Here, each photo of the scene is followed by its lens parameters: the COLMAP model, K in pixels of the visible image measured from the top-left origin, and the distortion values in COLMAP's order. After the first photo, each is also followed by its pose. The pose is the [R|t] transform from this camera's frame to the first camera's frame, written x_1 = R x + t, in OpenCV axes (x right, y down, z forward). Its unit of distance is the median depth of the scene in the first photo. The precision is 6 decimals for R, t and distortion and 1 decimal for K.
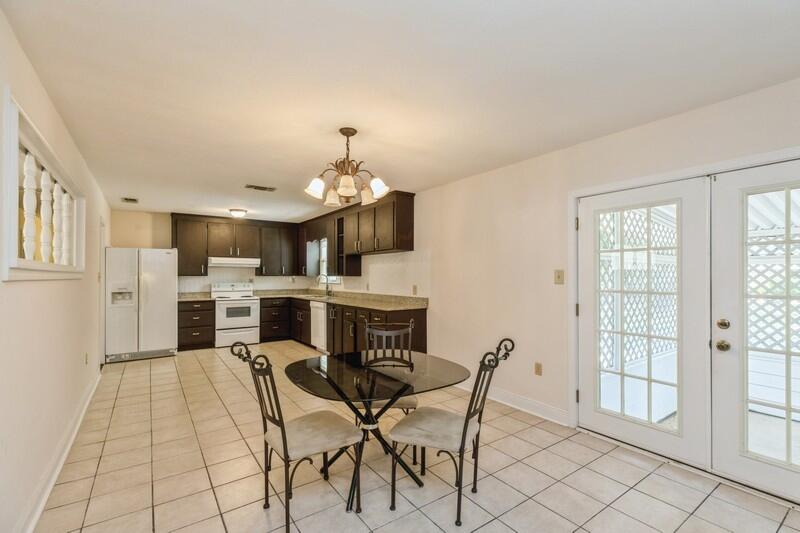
lens RADIAL K [[365.7, 0, 400.2], [0, 365.7, 269.5], [0, 0, 1]] dist [0.019818, 0.000677]
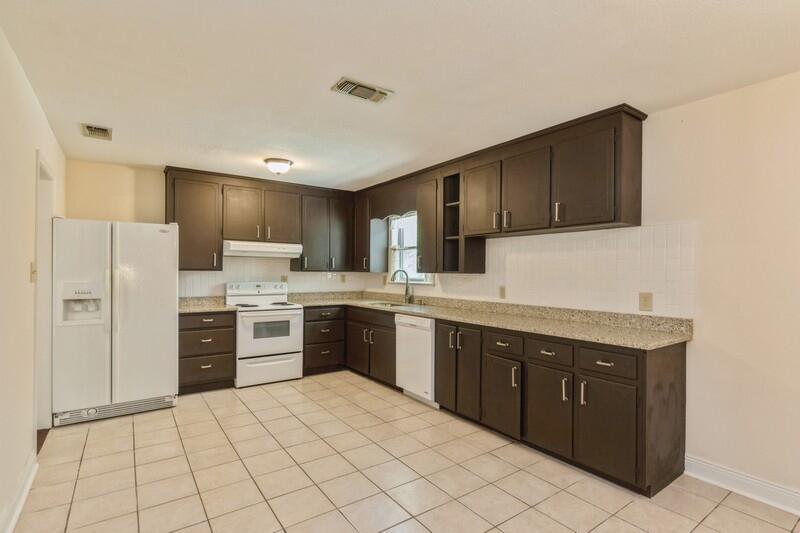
lens RADIAL K [[394.0, 0, 401.0], [0, 394.0, 269.2], [0, 0, 1]] dist [-0.000833, -0.000078]
pose [[0.999898, 0.007664, 0.012081, -0.244748], [-0.007794, 0.999912, 0.010750, 0.005706], [-0.011997, -0.010843, 0.999869, 0.351989]]
